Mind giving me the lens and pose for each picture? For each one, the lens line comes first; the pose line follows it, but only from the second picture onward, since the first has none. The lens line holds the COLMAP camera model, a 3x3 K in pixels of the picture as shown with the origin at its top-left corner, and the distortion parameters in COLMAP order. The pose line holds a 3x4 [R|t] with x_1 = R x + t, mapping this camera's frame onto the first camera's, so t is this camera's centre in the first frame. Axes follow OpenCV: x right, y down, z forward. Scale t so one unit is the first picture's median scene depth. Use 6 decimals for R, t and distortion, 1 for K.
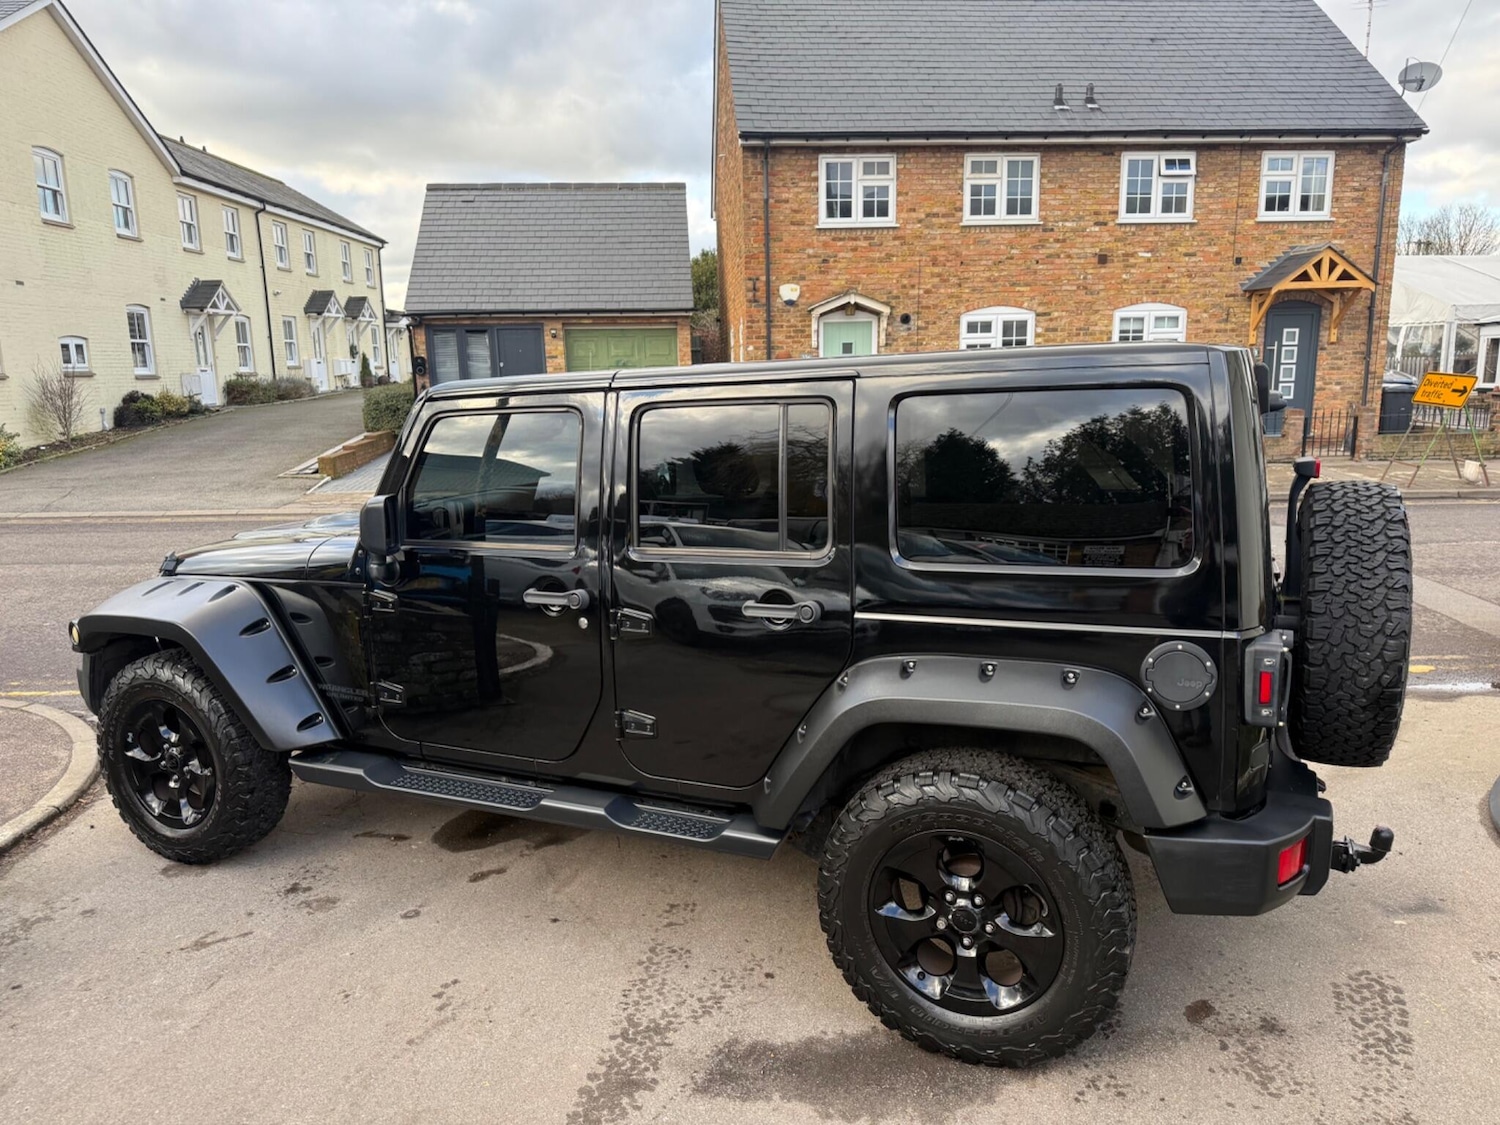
lens RADIAL K [[1031.6, 0, 753.1], [0, 1031.6, 585.7], [0, 0, 1]] dist [0.065334, -0.085480]
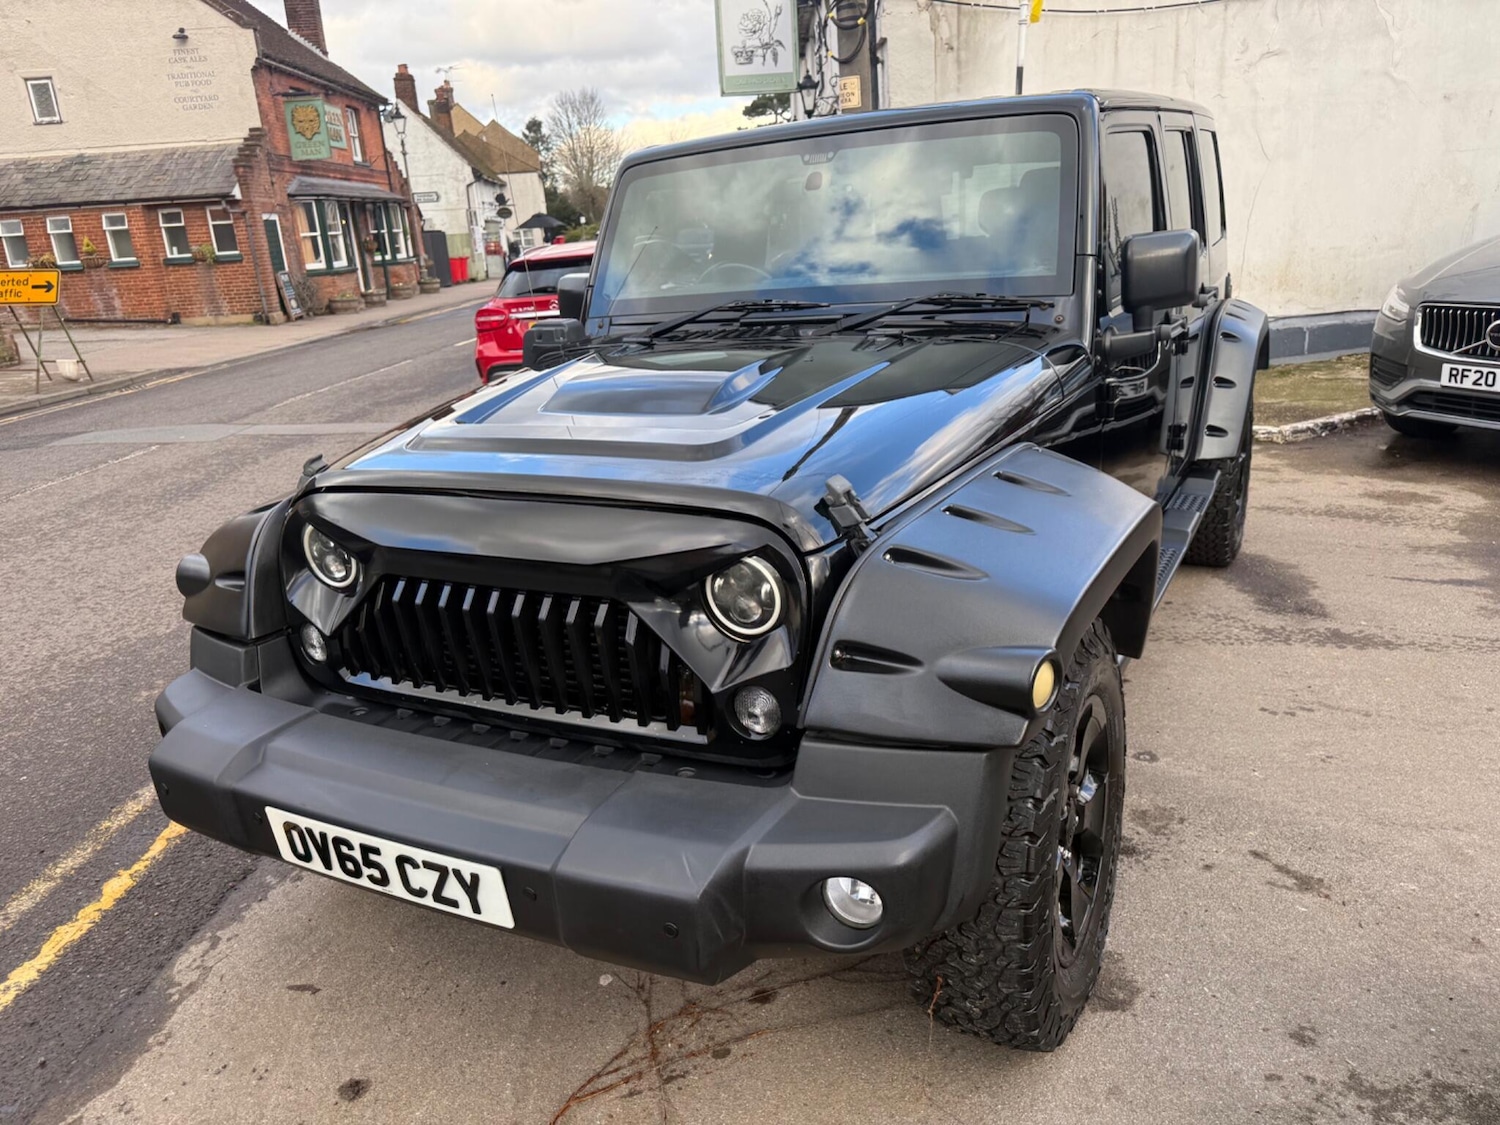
lens RADIAL K [[1072.2, 0, 729.9], [0, 1072.2, 578.0], [0, 0, 1]] dist [0.003776, -0.002197]
pose [[0.097769, -0.299115, 0.949195, -0.248148], [0.259434, 0.928448, 0.265855, -0.030473], [-0.960799, 0.220261, 0.168374, 0.244804]]
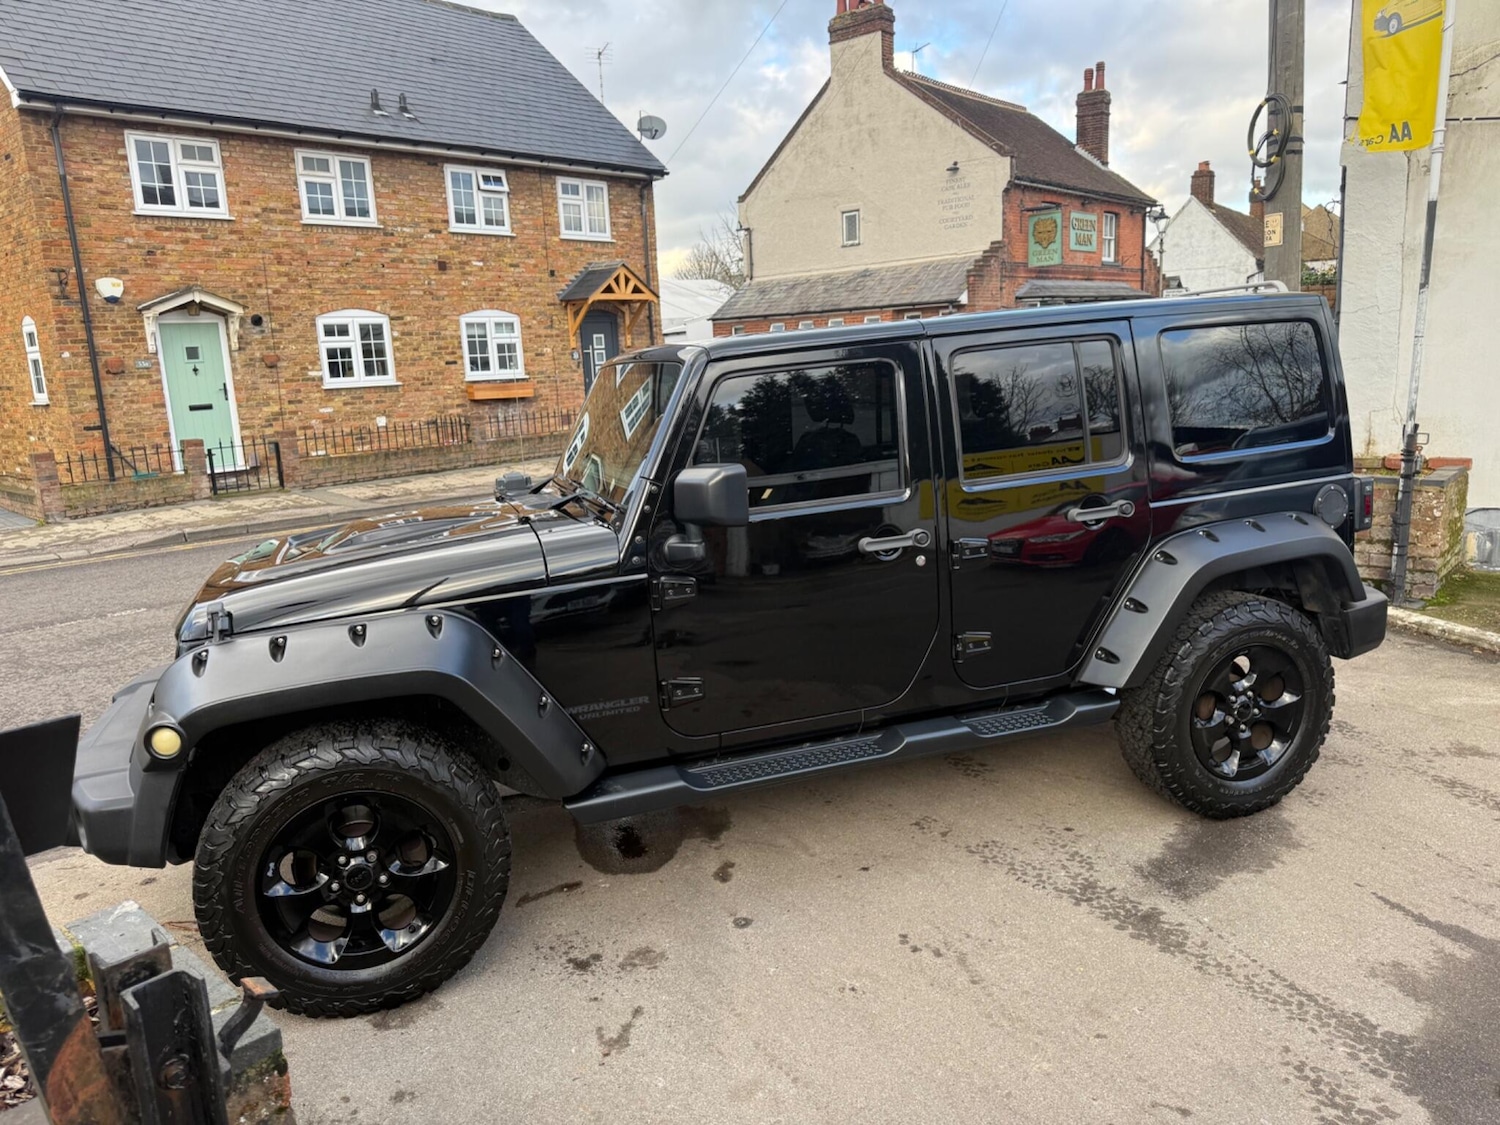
lens RADIAL K [[1047.4, 0, 740.4], [0, 1047.4, 564.7], [0, 0, 1]] dist [0.046090, -0.056940]
pose [[0.732476, -0.151402, 0.663744, -0.189124], [0.175459, 0.984004, 0.030827, -0.004509], [-0.657794, 0.093880, 0.747324, 0.060739]]
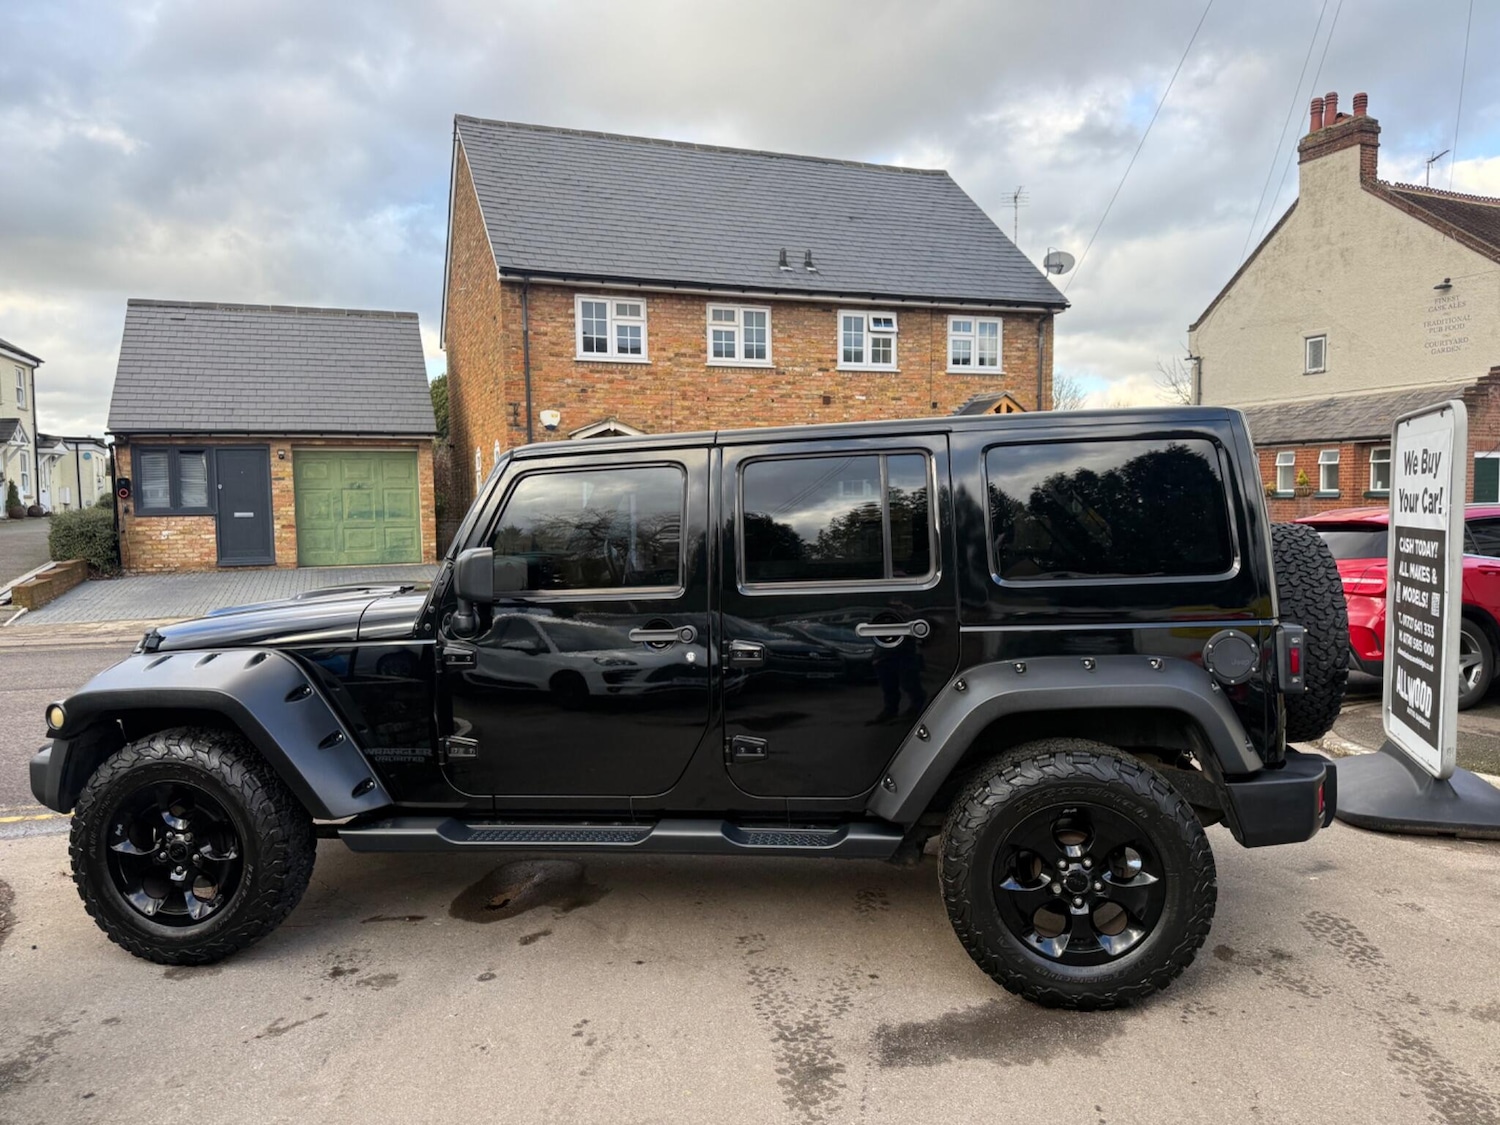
lens RADIAL K [[1025.5, 0, 740.5], [0, 1025.5, 581.2], [0, 0, 1]] dist [0.124883, -0.181188]
pose [[0.958458, -0.017745, 0.284683, -0.078964], [0.055867, 0.990410, -0.126358, 0.018079], [-0.279711, 0.137013, 0.950258, -0.009926]]
